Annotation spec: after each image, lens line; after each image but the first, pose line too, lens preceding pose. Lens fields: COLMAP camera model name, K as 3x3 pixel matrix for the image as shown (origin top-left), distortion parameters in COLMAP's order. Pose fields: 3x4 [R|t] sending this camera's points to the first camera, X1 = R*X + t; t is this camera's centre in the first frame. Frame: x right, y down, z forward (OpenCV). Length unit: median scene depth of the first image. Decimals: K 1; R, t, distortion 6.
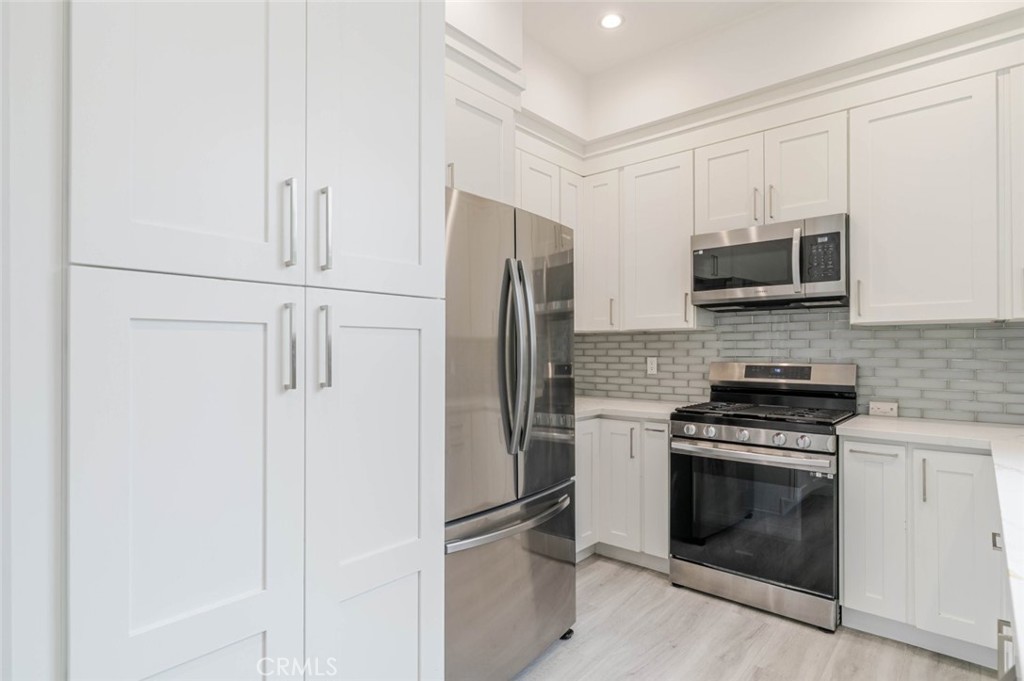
lens RADIAL K [[528.6, 0, 469.2], [0, 528.6, 342.8], [0, 0, 1]] dist [-0.001396, 0.000237]
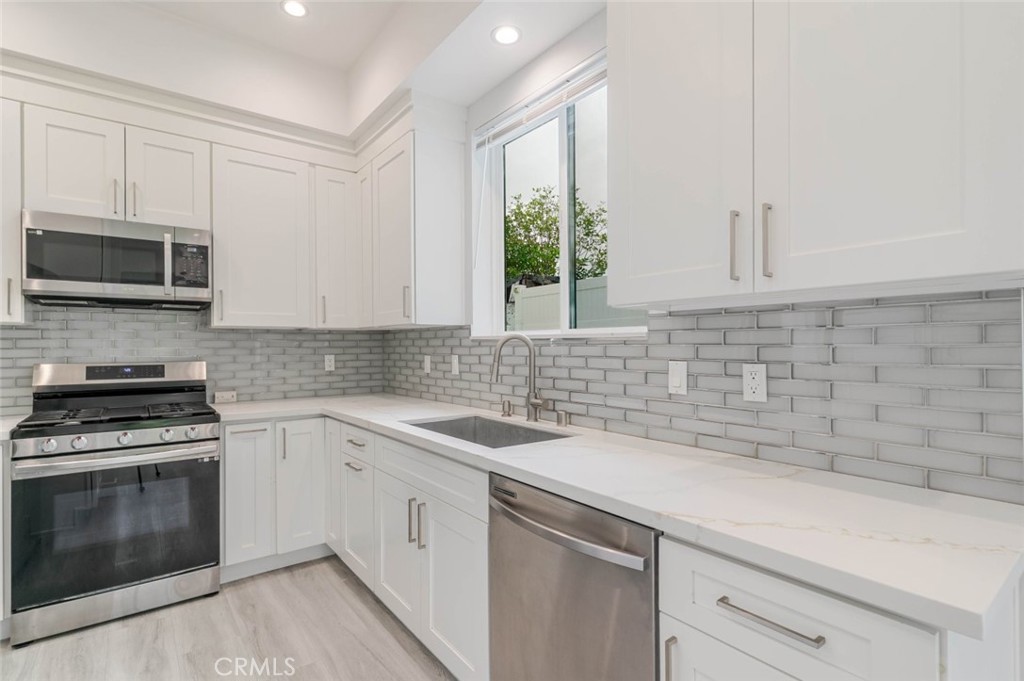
lens RADIAL K [[494.3, 0, 512.0], [0, 494.3, 340.5], [0, 0, 1]] dist [-0.001975, -0.001017]
pose [[0.166395, 0.013193, 0.985971, -0.240813], [-0.005593, 0.999907, -0.012436, 0.005051], [-0.986043, -0.003446, 0.166453, 0.162529]]
